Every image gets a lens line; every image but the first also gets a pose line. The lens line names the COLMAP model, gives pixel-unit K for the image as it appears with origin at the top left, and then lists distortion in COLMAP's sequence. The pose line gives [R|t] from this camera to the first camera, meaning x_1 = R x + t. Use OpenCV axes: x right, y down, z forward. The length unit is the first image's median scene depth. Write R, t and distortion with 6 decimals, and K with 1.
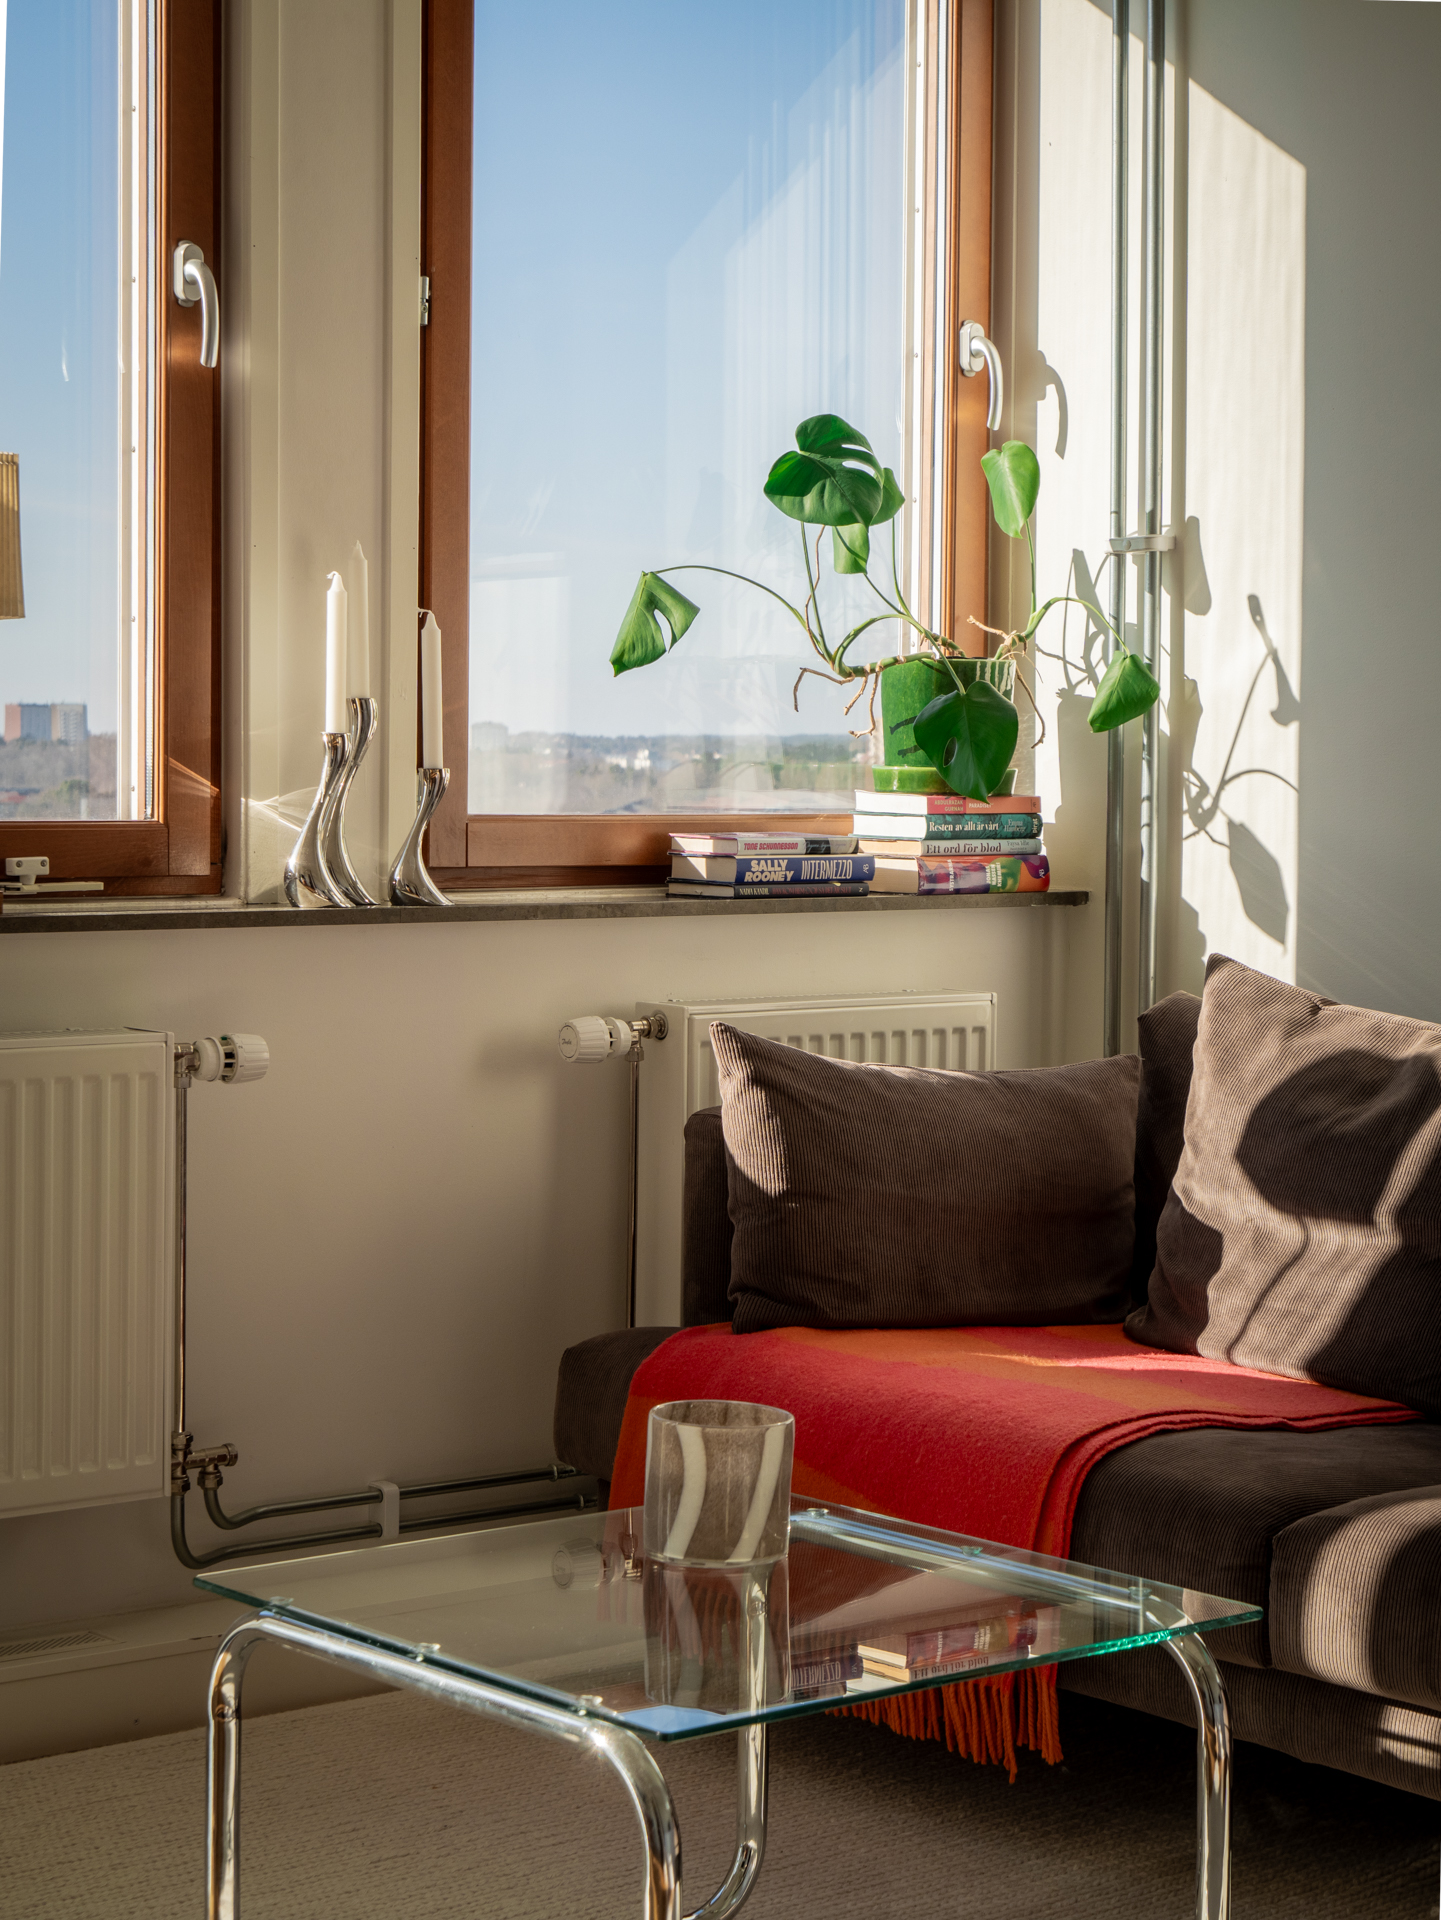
lens RADIAL K [[3790.7, 0, 719.6], [0, 3790.7, 867.7], [0, 0, 1]] dist [-0.053134, -0.192020]
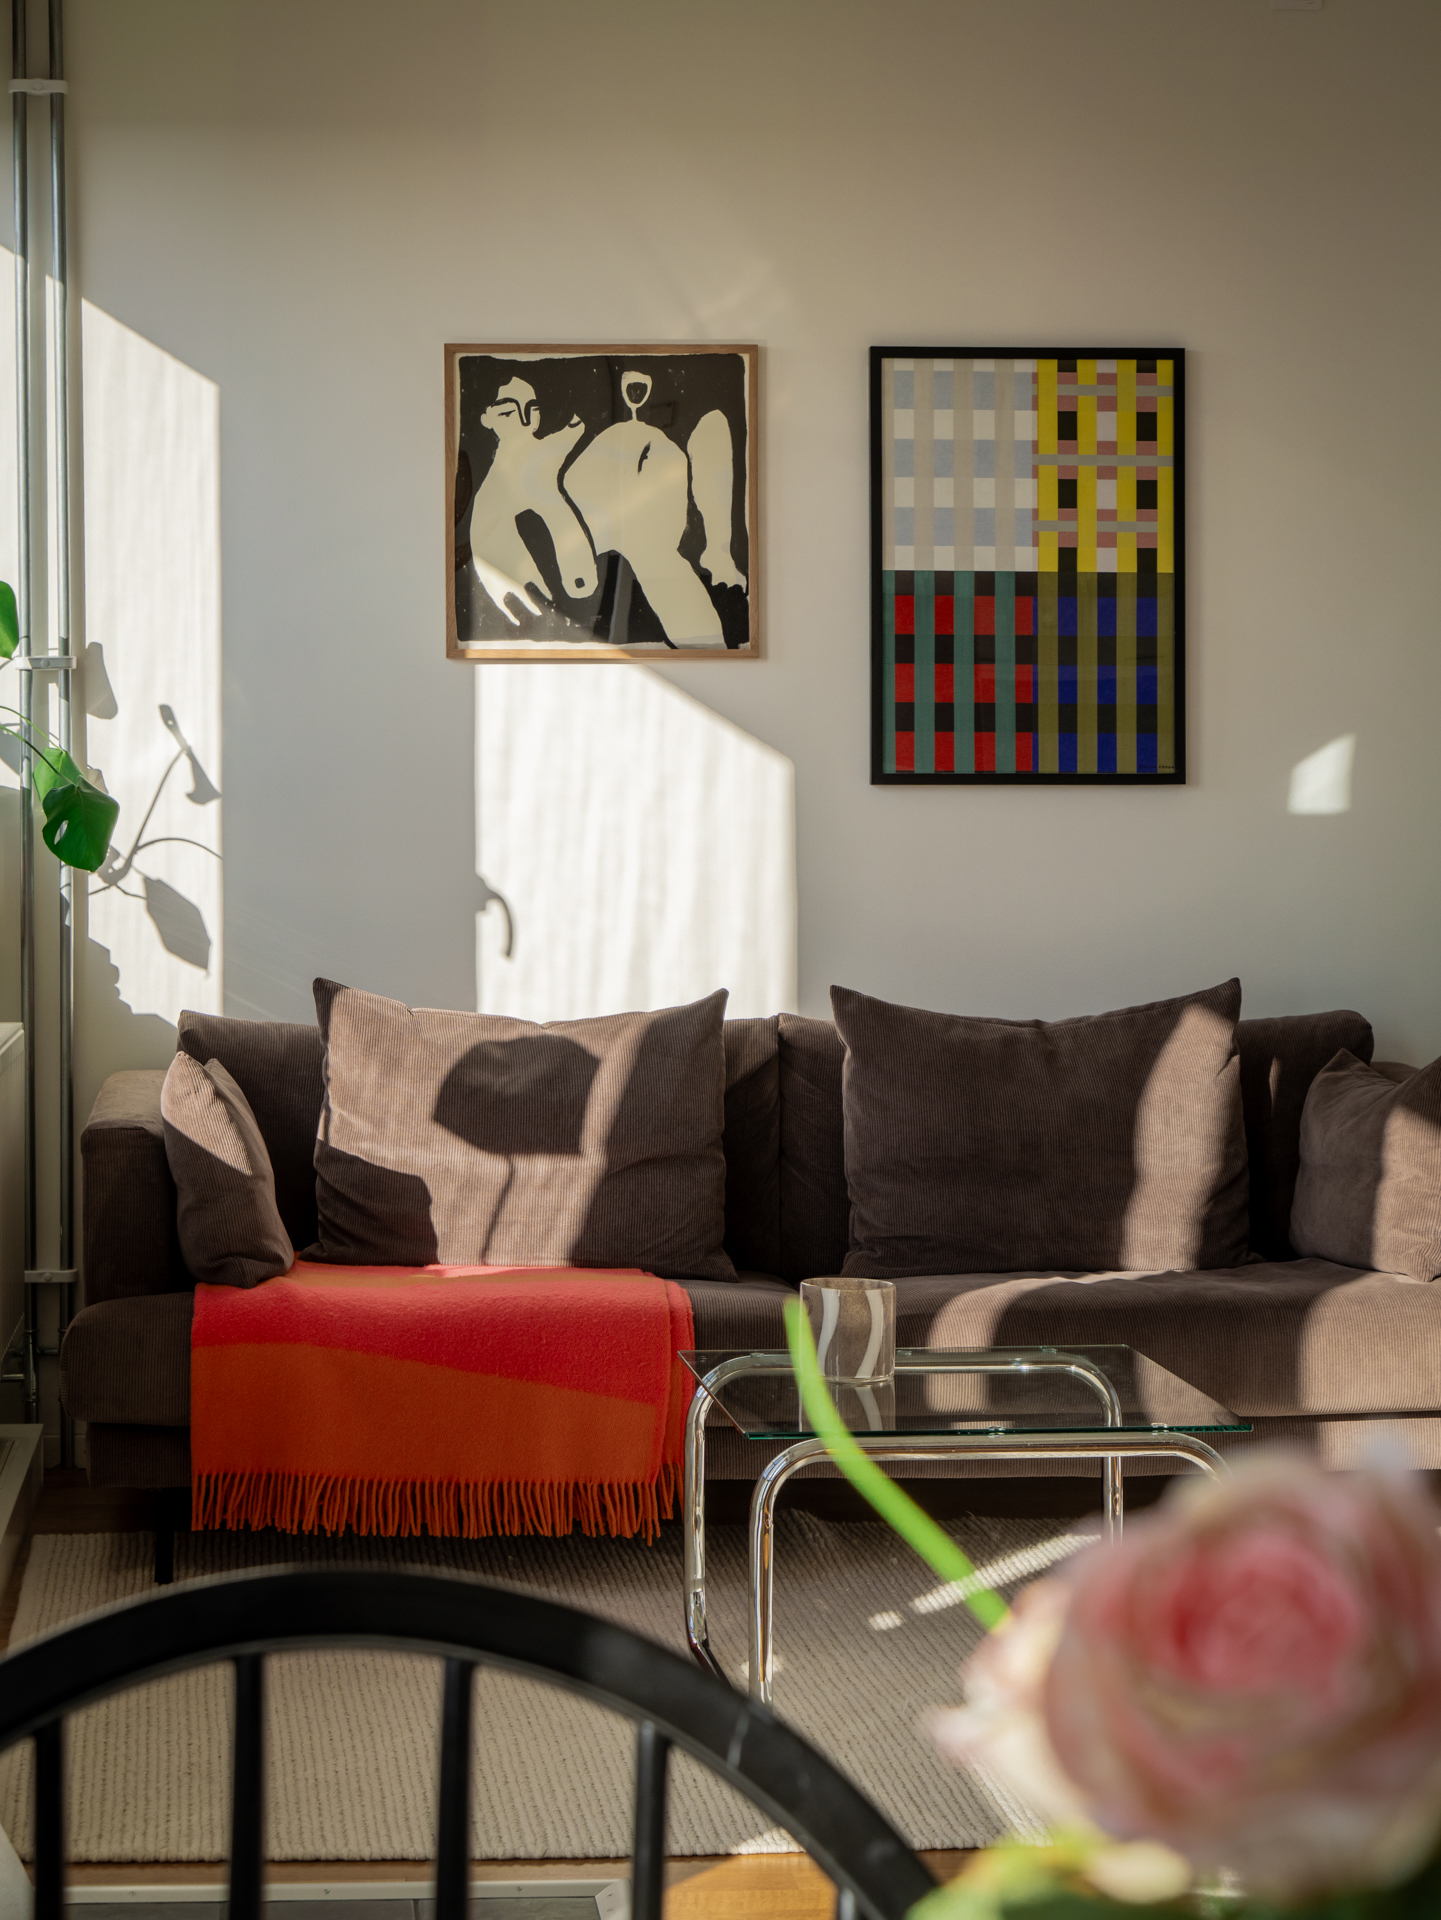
lens RADIAL K [[3980.3, 0, 341.2], [0, 3980.3, 666.7], [0, 0, 1]] dist [-0.073688, -0.175903]
pose [[0.605894, 0.000360, 0.795545, -0.940987], [0.037627, 0.998868, -0.029108, -0.043965], [-0.794655, 0.047570, 0.605194, 0.119633]]
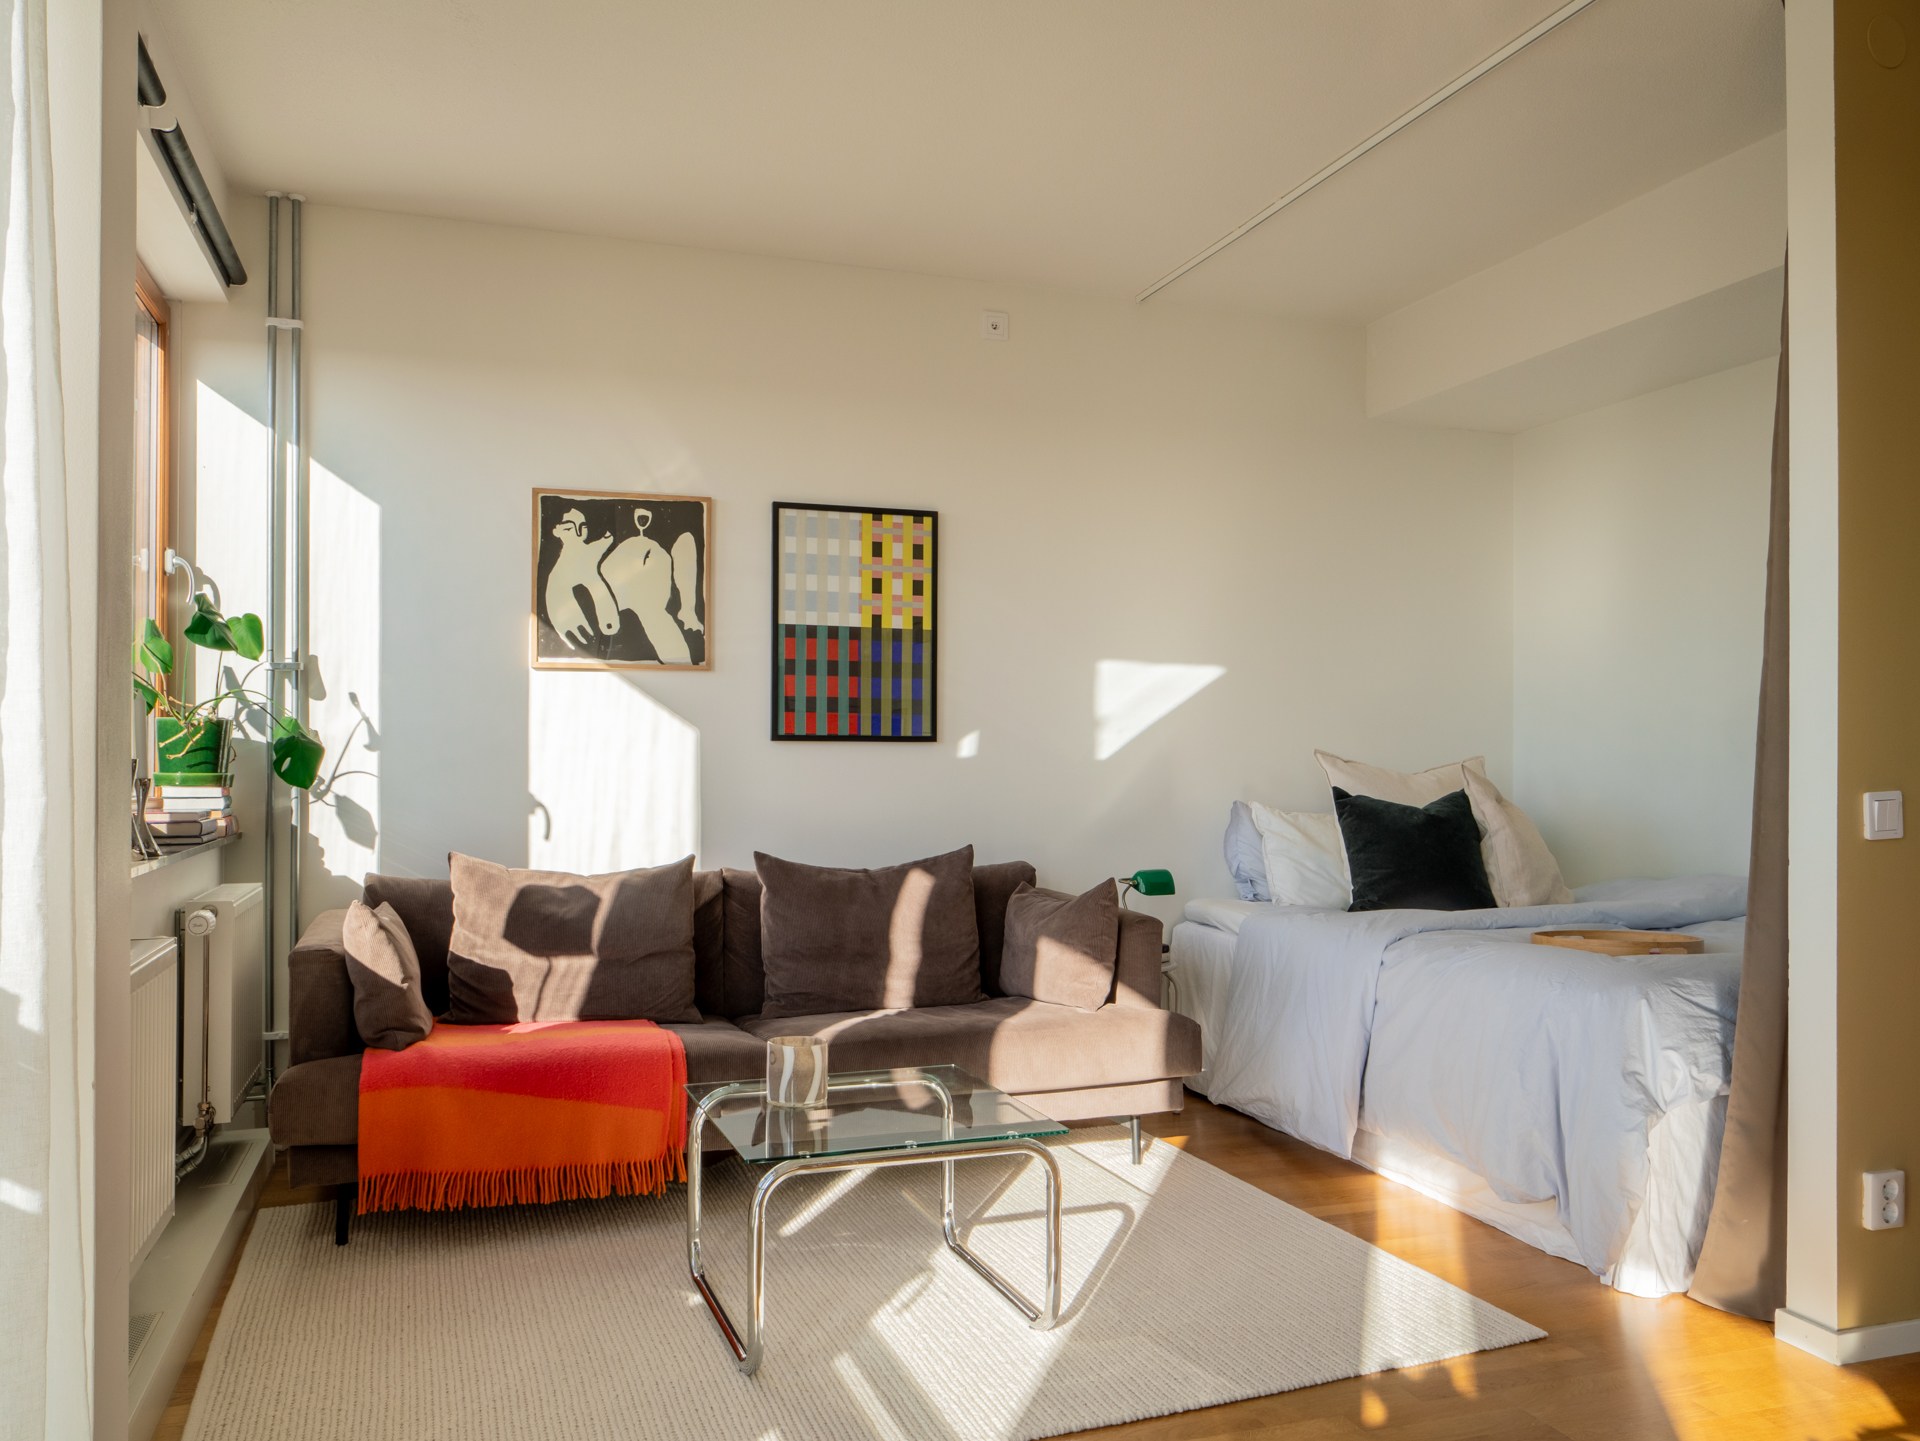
lens RADIAL K [[1473.3, 0, 940.5], [0, 1473.3, 725.2], [0, 0, 1]] dist [-0.016767, -0.000312]
pose [[0.340836, 0.008289, 0.940086, -0.565477], [0.037536, 0.999044, -0.022418, -0.020928], [-0.939373, 0.042928, 0.340199, 0.397421]]
